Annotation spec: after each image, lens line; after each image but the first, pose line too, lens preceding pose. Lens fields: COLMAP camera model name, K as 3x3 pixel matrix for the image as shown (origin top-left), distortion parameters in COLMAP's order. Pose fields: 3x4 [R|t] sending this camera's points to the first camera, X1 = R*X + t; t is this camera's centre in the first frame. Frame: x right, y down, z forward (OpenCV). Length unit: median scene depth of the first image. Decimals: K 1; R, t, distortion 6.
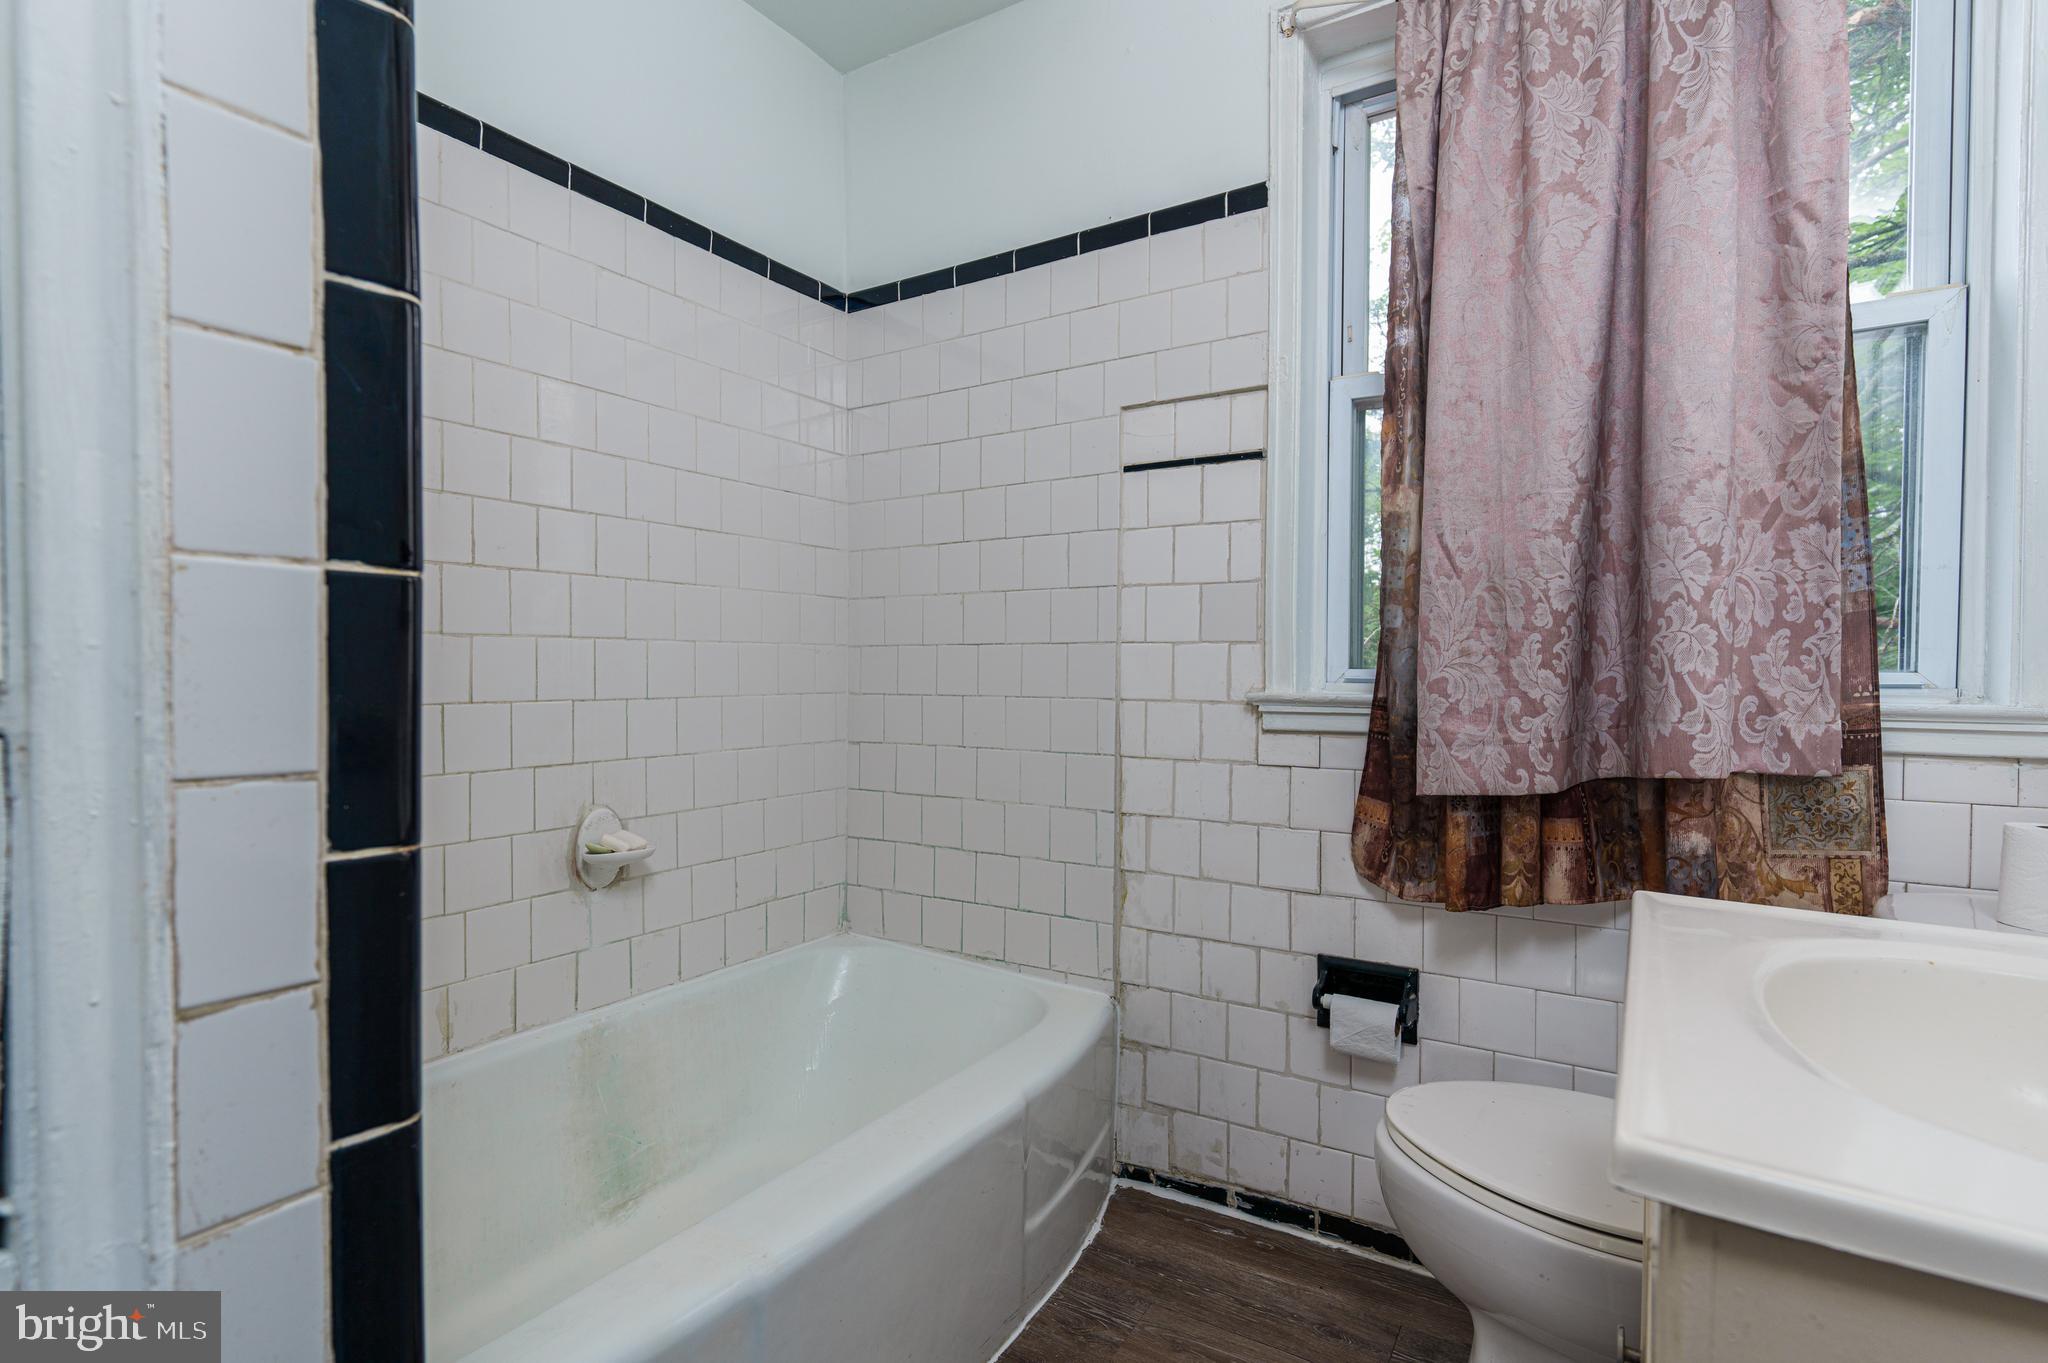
lens RADIAL K [[998.9, 0, 1016.5], [0, 998.9, 685.2], [0, 0, 1]] dist [0.002515, 0.001589]
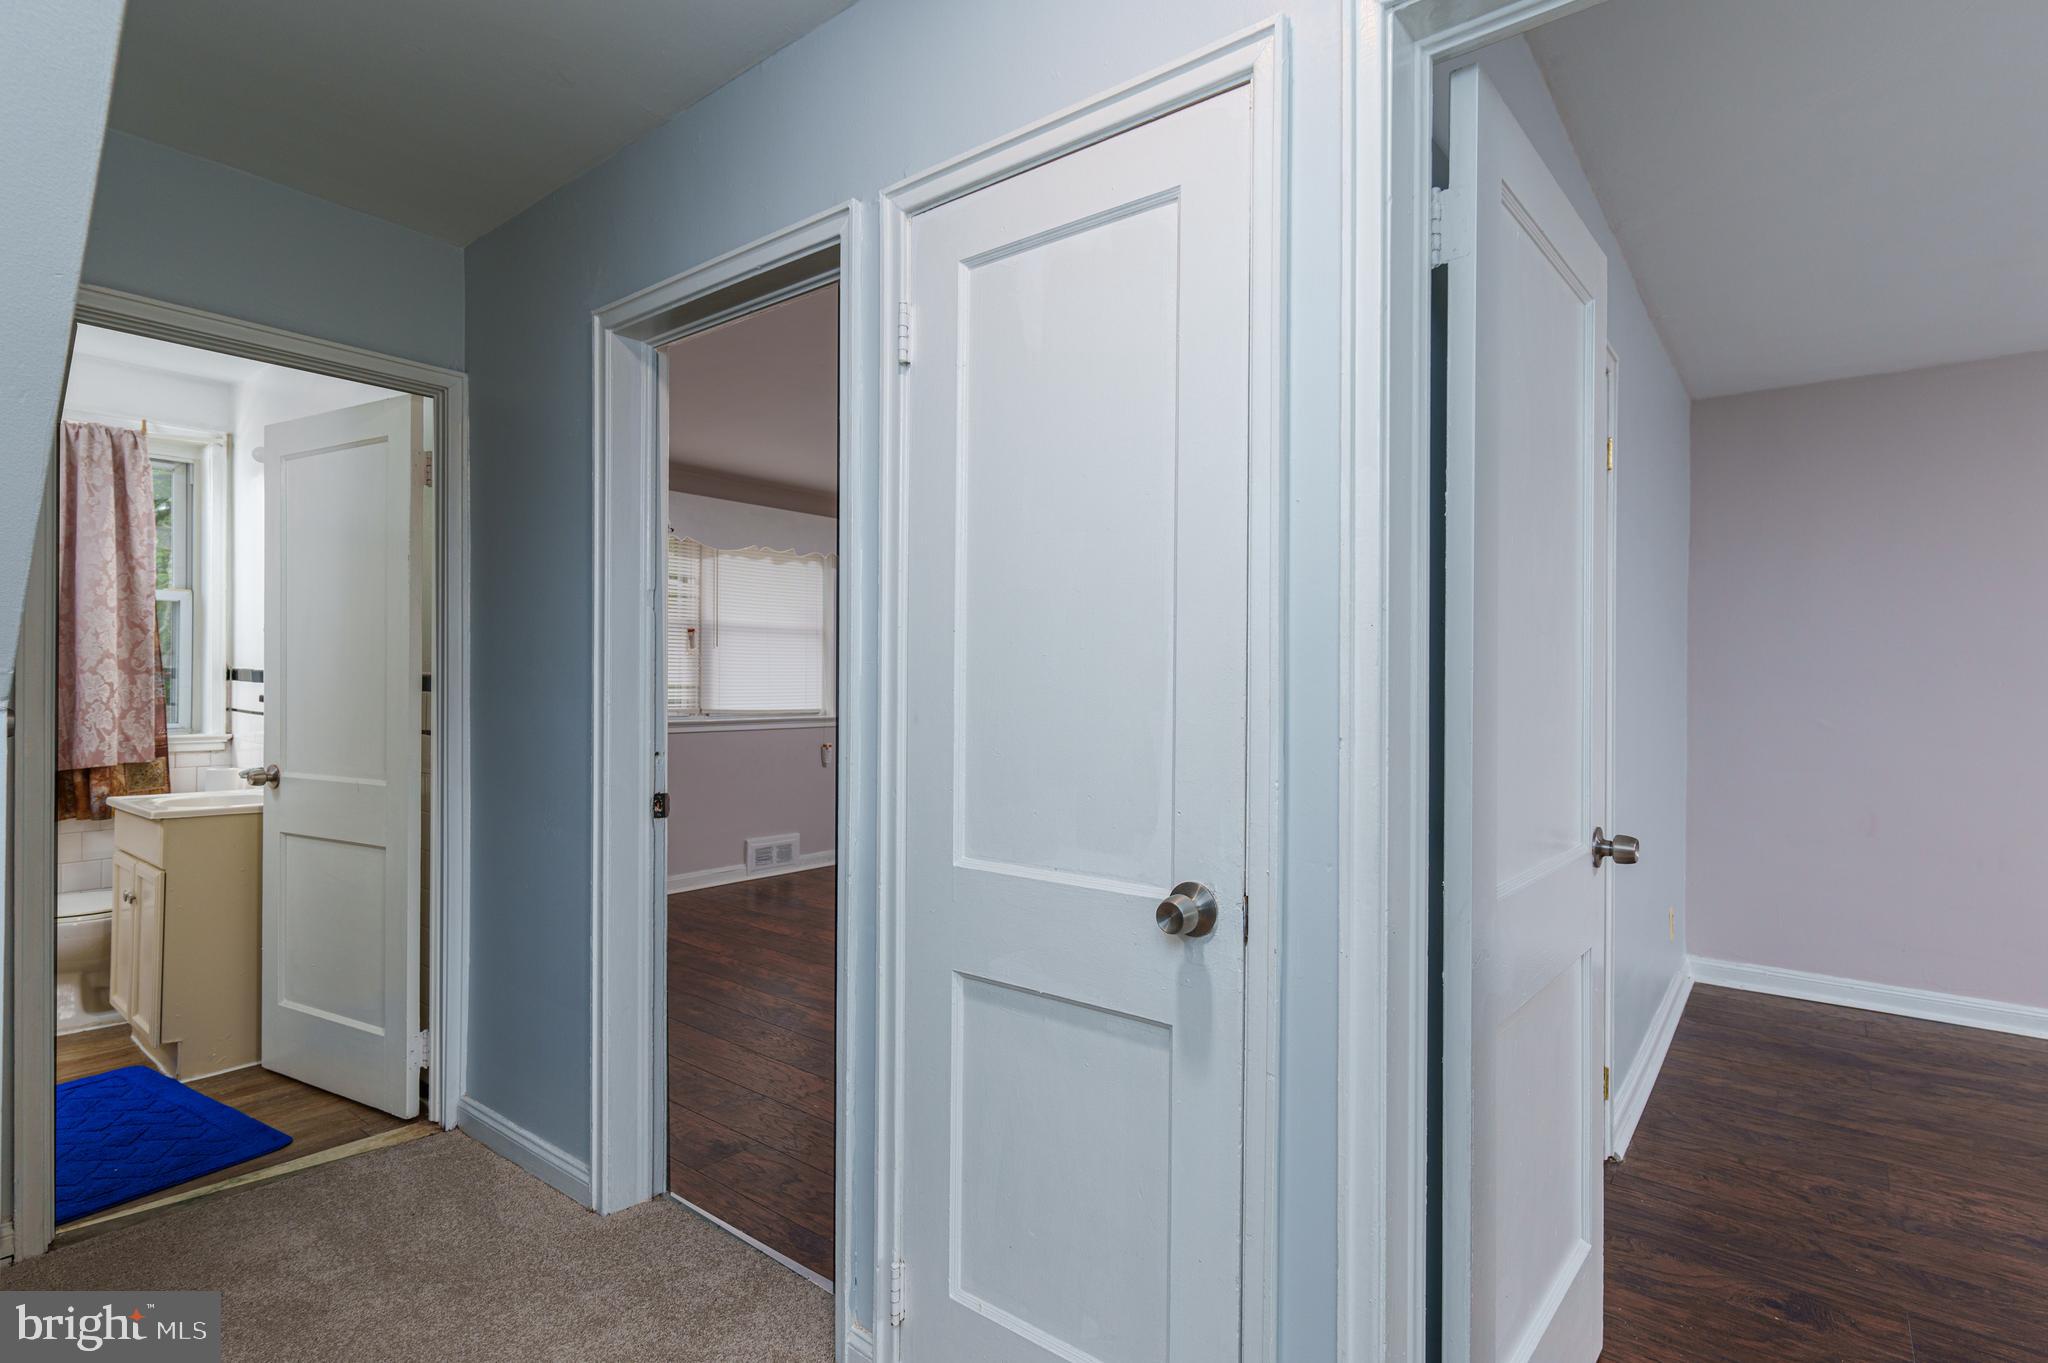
lens RADIAL K [[998.9, 0, 1016.5], [0, 998.9, 685.2], [0, 0, 1]] dist [0.002515, 0.001589]
pose [[0.106465, -0.002331, 0.994314, -1.746306], [0.016407, 0.999865, 0.000587, -0.087675], [-0.994181, 0.016251, 0.106489, -1.743233]]
